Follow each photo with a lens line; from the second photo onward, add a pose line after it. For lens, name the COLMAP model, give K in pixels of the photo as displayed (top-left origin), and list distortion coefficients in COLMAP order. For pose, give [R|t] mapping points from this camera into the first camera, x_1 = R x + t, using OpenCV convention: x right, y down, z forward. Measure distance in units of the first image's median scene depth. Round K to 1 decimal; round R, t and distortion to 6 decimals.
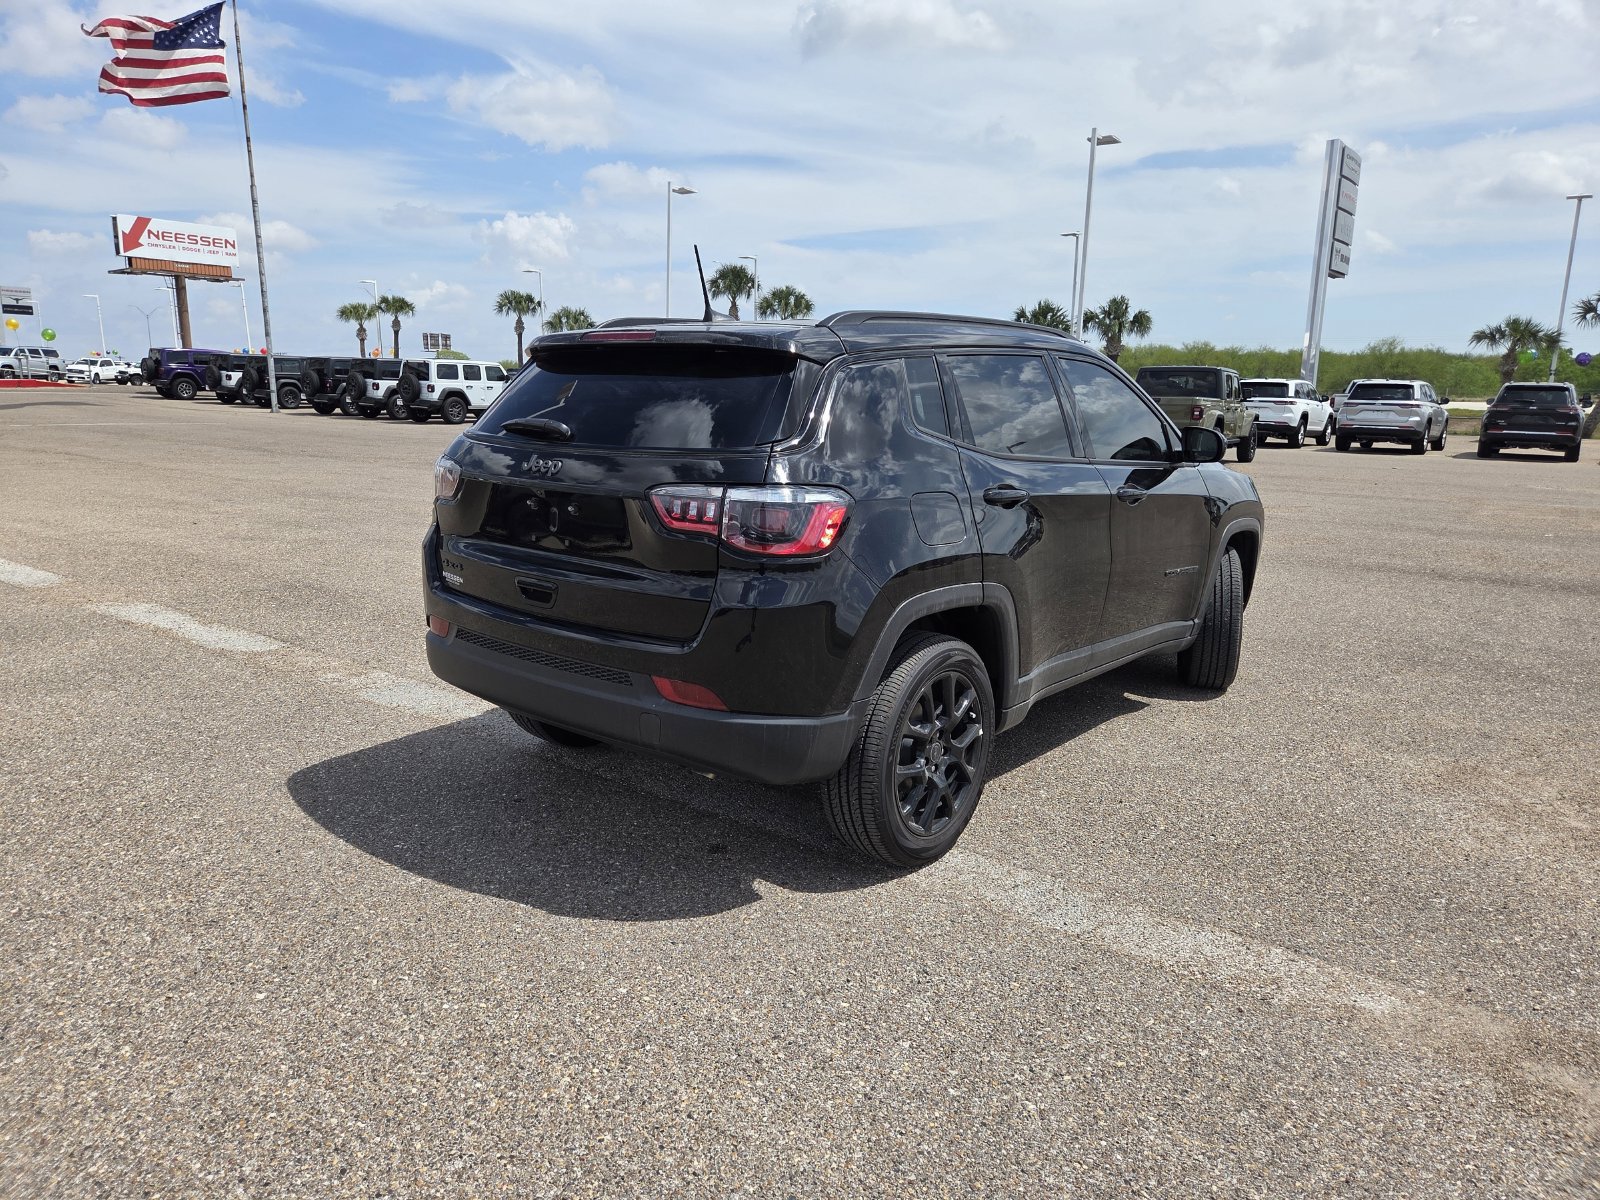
lens RADIAL K [[1092.6, 0, 778.4], [0, 1092.6, 601.4], [0, 0, 1]] dist [0.054100, -0.049443]
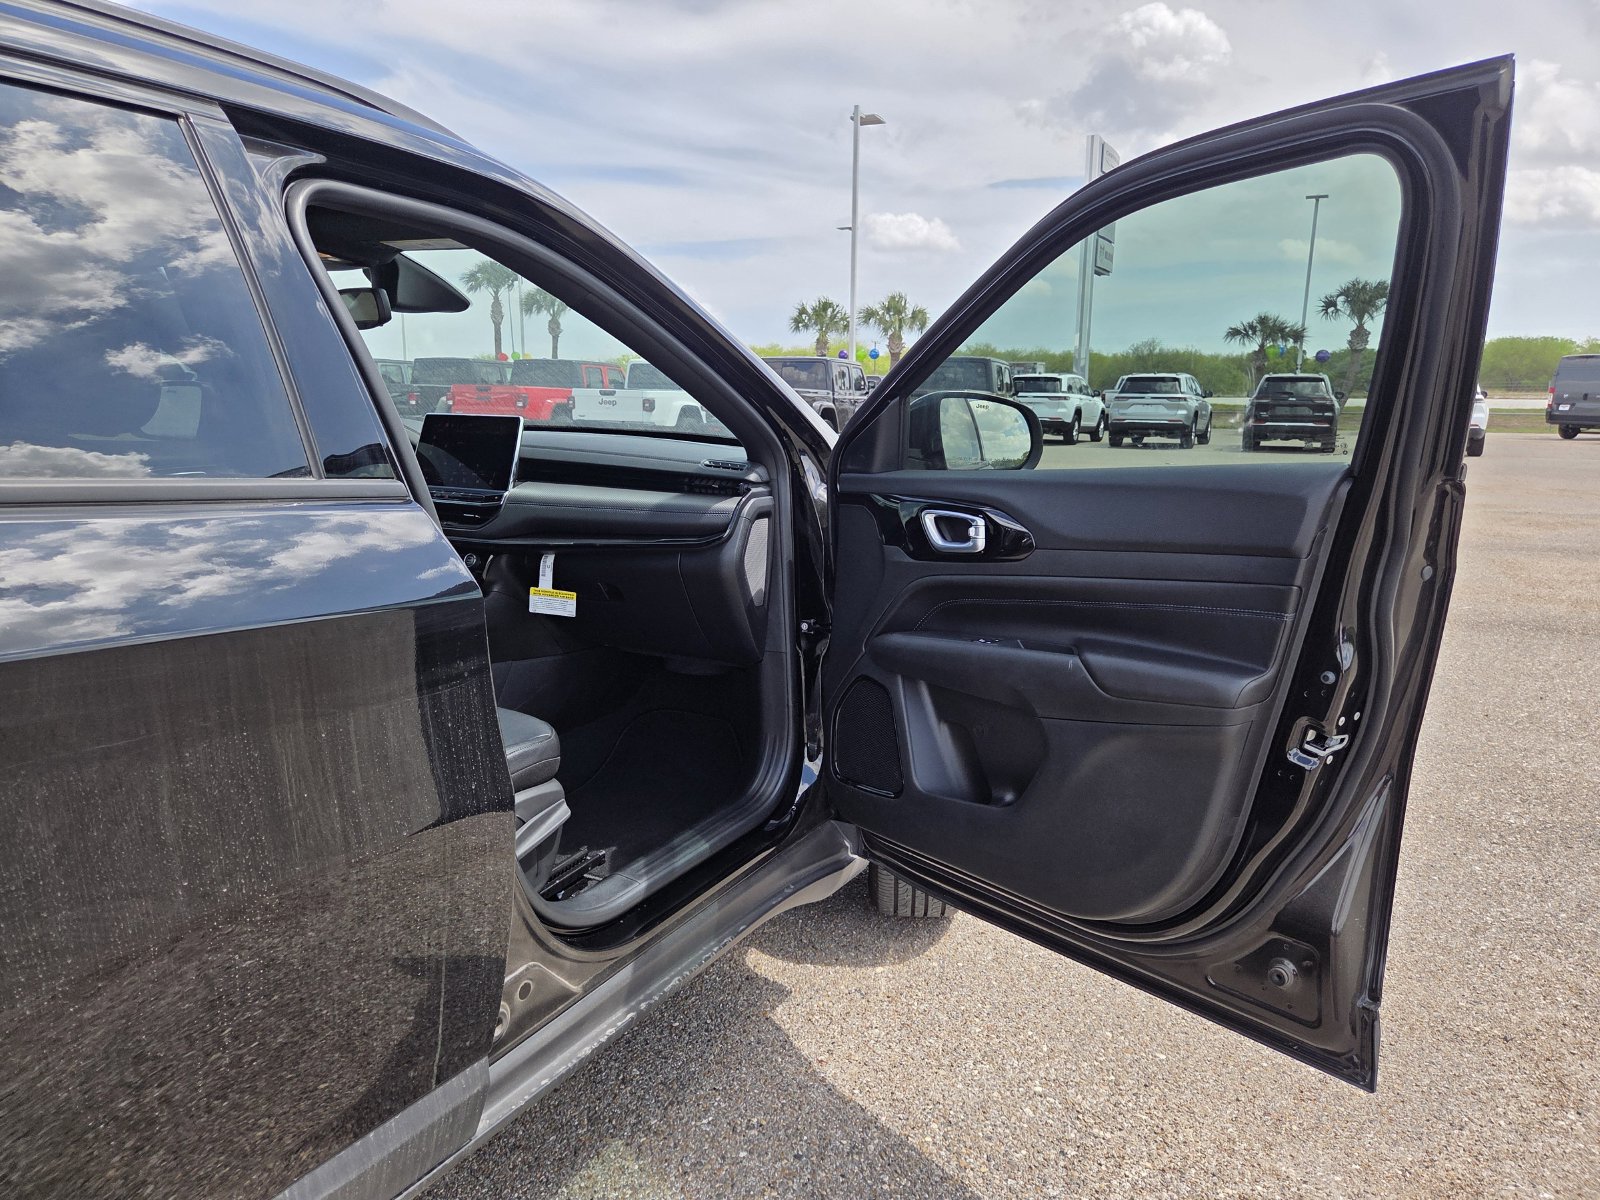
lens RADIAL K [[1064.1, 0, 794.1], [0, 1064.1, 630.3], [0, 0, 1]] dist [0.019936, -0.017307]
pose [[0.983173, -0.051291, 0.175327, 0.046904], [0.046588, 0.998438, 0.030835, -0.013416], [-0.176635, -0.022148, 0.984027, 0.097046]]
